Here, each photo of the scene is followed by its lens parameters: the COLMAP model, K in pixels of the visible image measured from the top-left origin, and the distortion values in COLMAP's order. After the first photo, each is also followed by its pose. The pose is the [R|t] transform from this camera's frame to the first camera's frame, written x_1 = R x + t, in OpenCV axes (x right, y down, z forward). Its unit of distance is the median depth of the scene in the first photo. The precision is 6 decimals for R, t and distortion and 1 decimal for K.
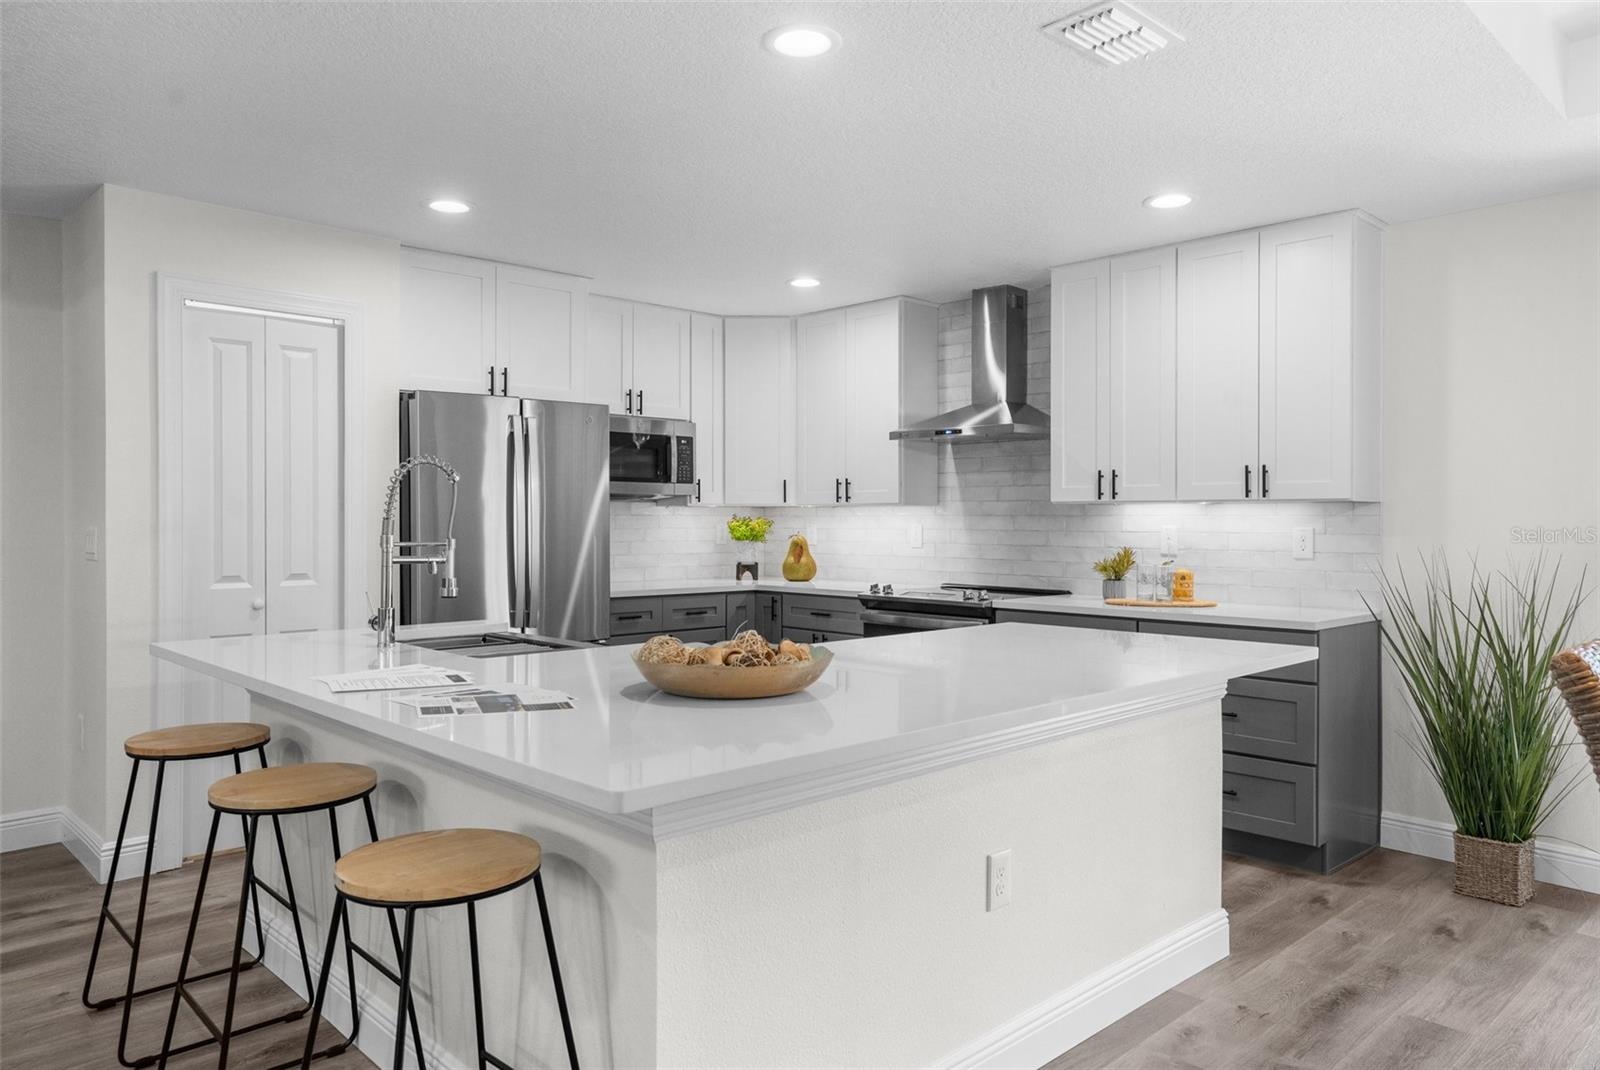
lens RADIAL K [[1092.4, 0, 804.4], [0, 1092.4, 533.1], [0, 0, 1]] dist [-0.001625, 0.000807]
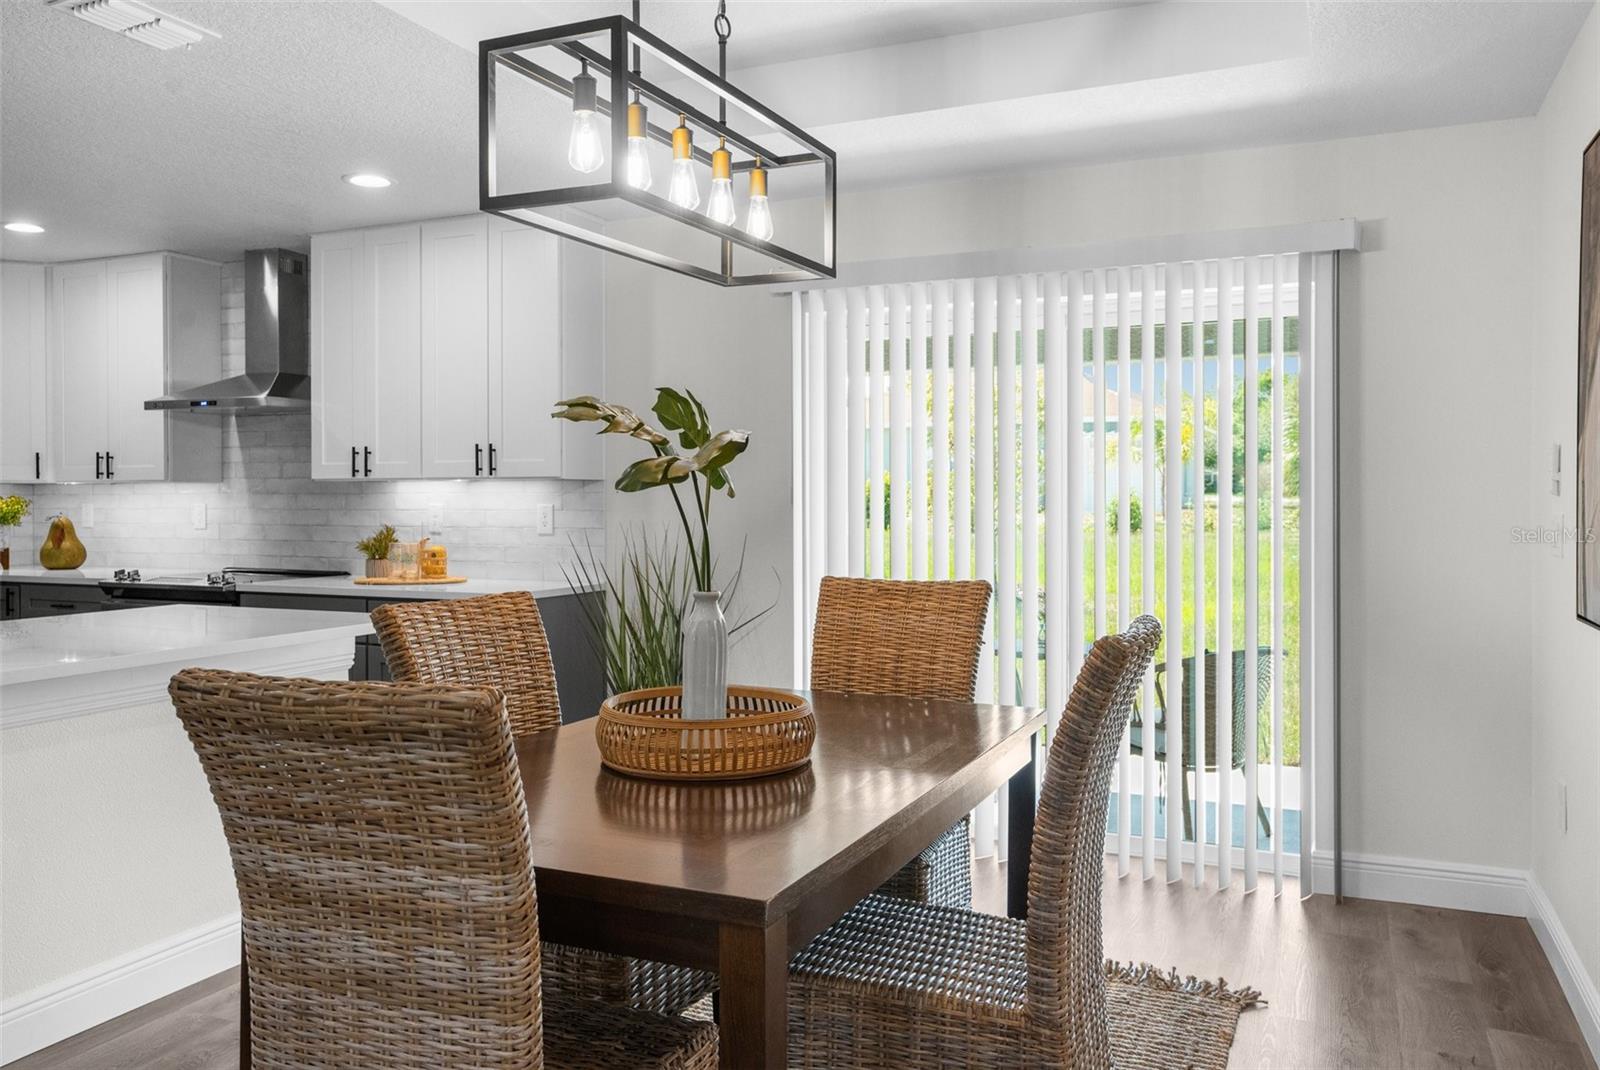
lens RADIAL K [[1214.7, 0, 797.7], [0, 1214.7, 522.9], [0, 0, 1]] dist [0.004981, 0.010955]
pose [[0.926351, -0.010740, 0.376509, 0.196847], [0.007988, 0.999929, 0.008869, 0.003416], [-0.376577, -0.005209, 0.926371, -0.134941]]
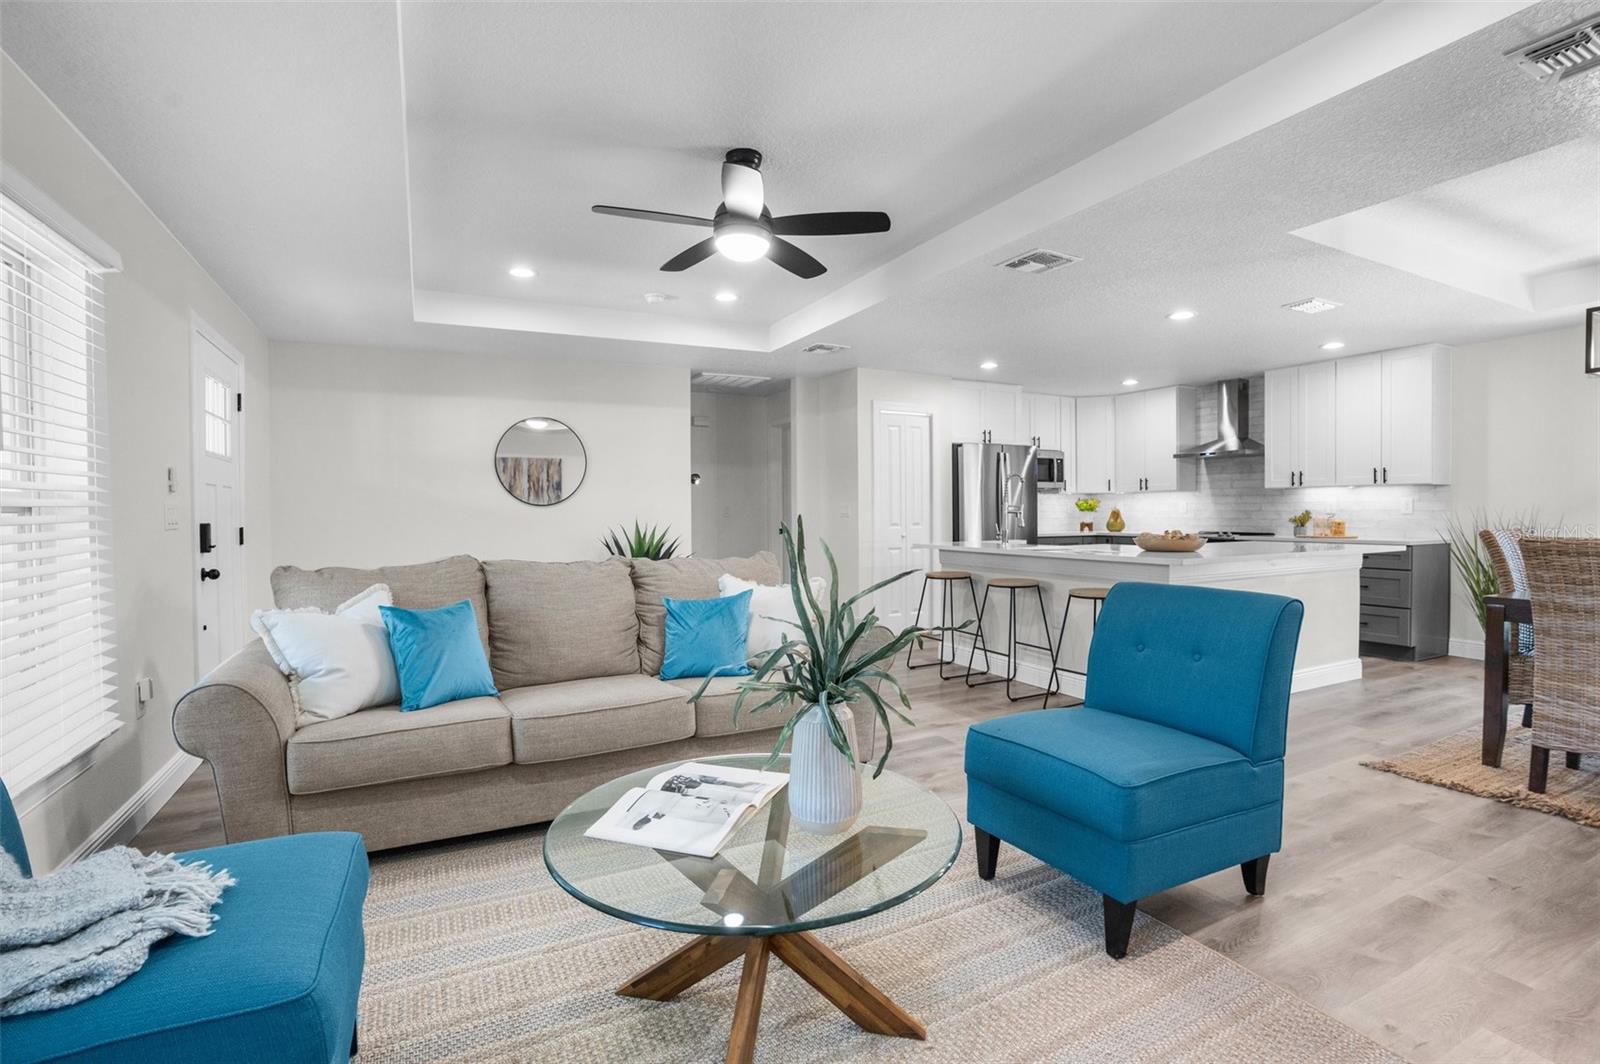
lens RADIAL K [[743.4, 0, 841.5], [0, 743.4, 535.9], [0, 0, 1]] dist [-0.008202, 0.000628]
pose [[0.968171, 0.000306, -0.250289, -0.167900], [0.005465, 0.999735, 0.022361, 0.022399], [0.250229, -0.023017, 0.967913, -0.464781]]
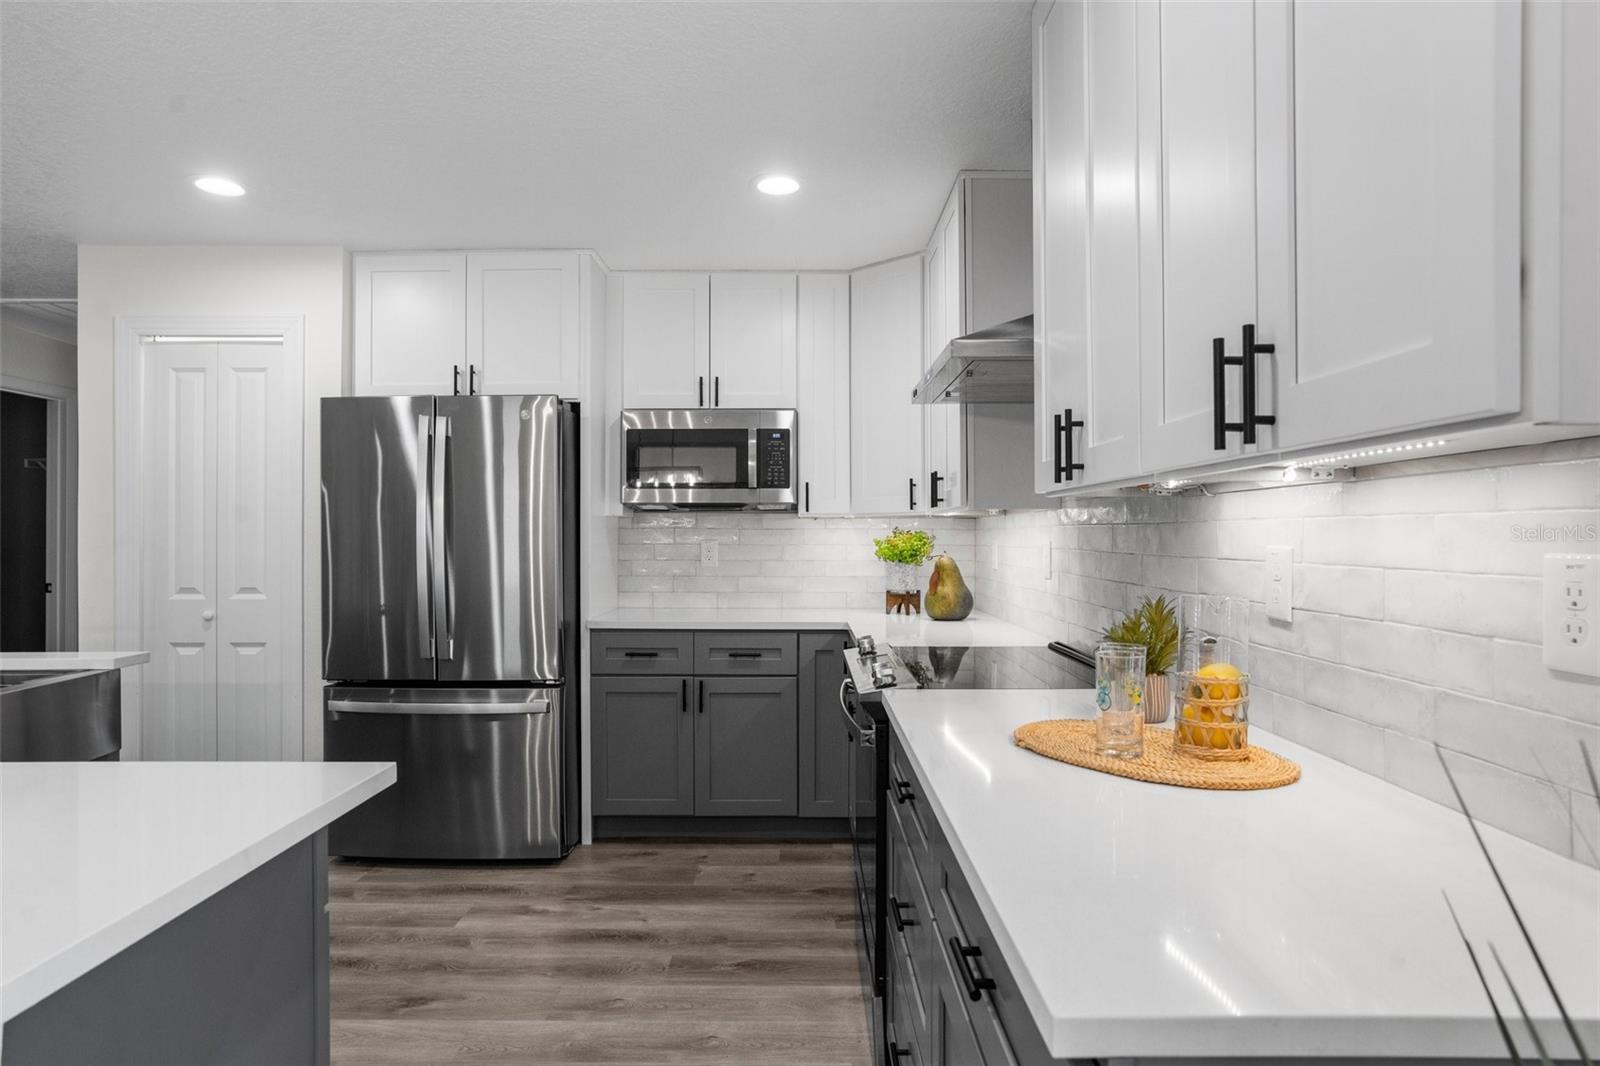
lens RADIAL K [[905.9, 0, 793.0], [0, 905.9, 527.4], [0, 0, 1]] dist [-0.003323, 0.001303]
pose [[0.713379, -0.008721, -0.700724, 0.385014], [-0.006716, 0.999792, -0.019281, -0.005068], [0.700746, 0.018460, 0.713172, 0.579672]]
